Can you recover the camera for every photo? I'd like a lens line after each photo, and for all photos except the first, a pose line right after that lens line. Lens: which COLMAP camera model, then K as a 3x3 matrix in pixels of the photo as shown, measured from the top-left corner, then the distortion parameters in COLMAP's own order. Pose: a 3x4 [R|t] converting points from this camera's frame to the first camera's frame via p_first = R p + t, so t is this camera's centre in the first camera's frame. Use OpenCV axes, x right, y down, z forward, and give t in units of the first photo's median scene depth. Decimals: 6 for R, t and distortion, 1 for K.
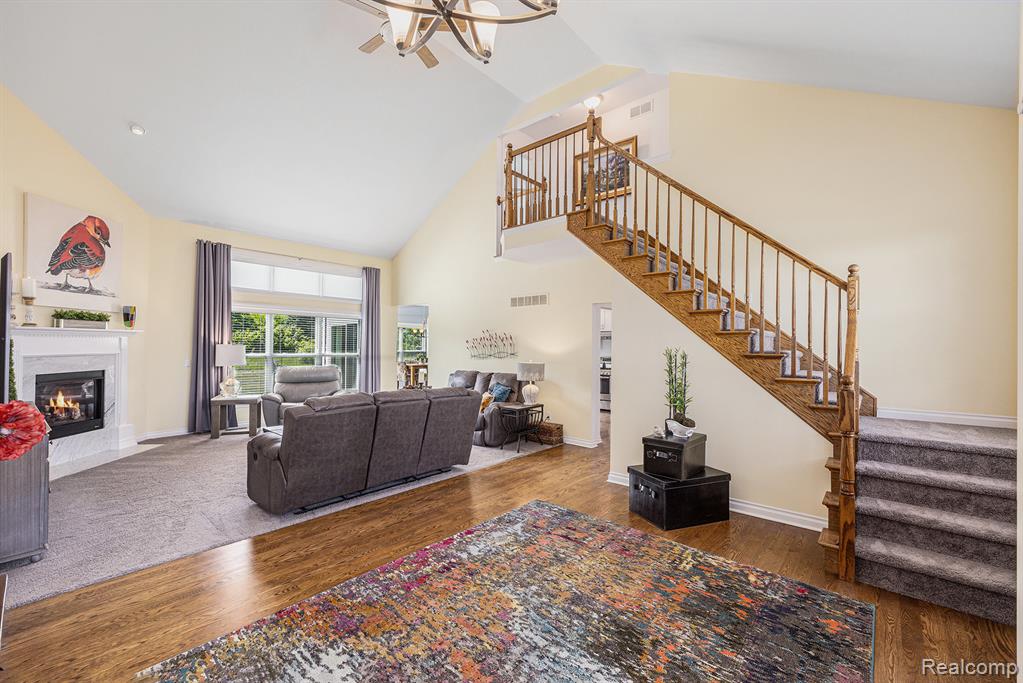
lens RADIAL K [[440.6, 0, 511.0], [0, 440.6, 341.4], [0, 0, 1]] dist [0.004978, 0.000142]
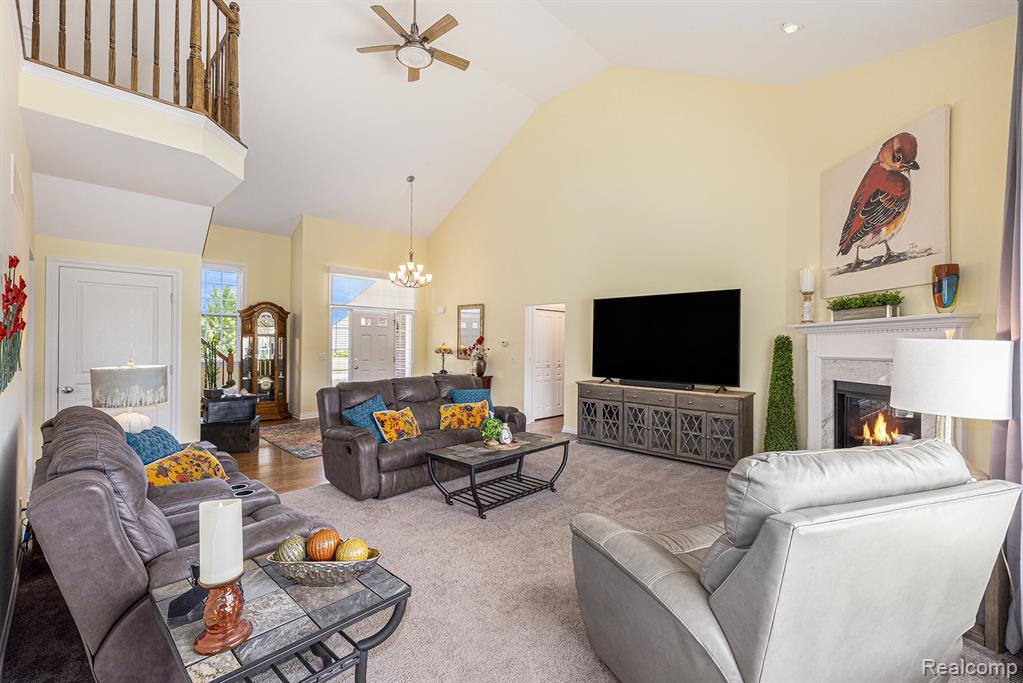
lens RADIAL K [[440.6, 0, 504.9], [0, 440.6, 343.2], [0, 0, 1]] dist [0.004978, 0.000142]
pose [[-0.996629, -0.015012, 0.080659, -0.463590], [-0.015709, 0.999844, -0.008025, 0.019782], [-0.080526, -0.009265, -0.996709, 1.691051]]
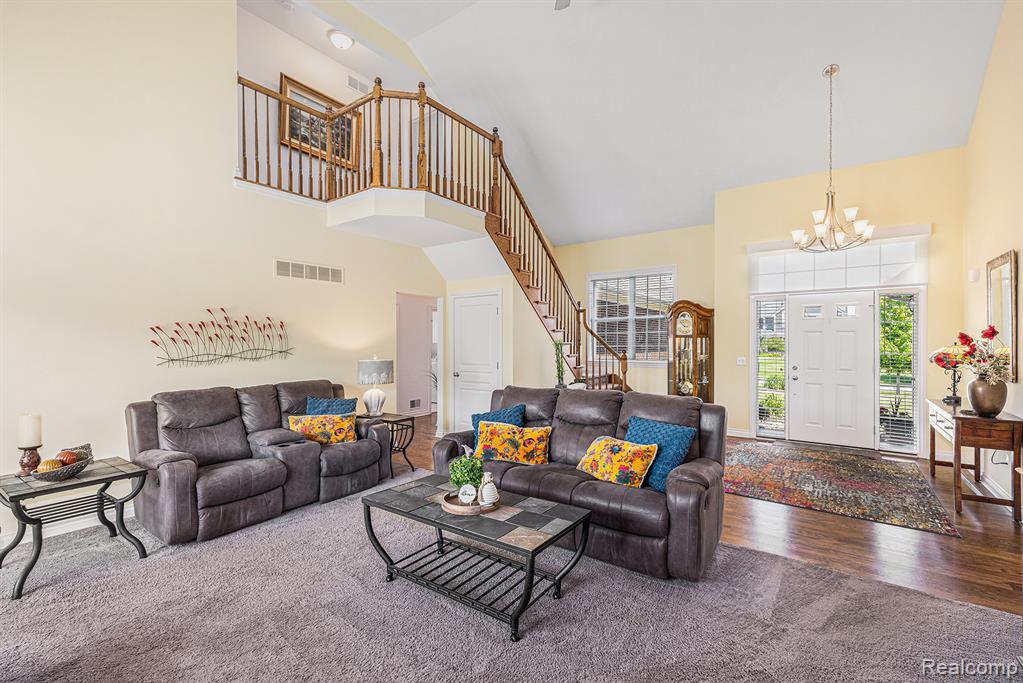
lens RADIAL K [[440.6, 0, 509.3], [0, 440.6, 348.5], [0, 0, 1]] dist [0.004978, 0.000142]
pose [[-0.100435, -0.023105, 0.994675, -0.862476], [-0.011211, 0.999693, 0.022090, 0.009725], [-0.994880, -0.008932, -0.100664, 0.972252]]
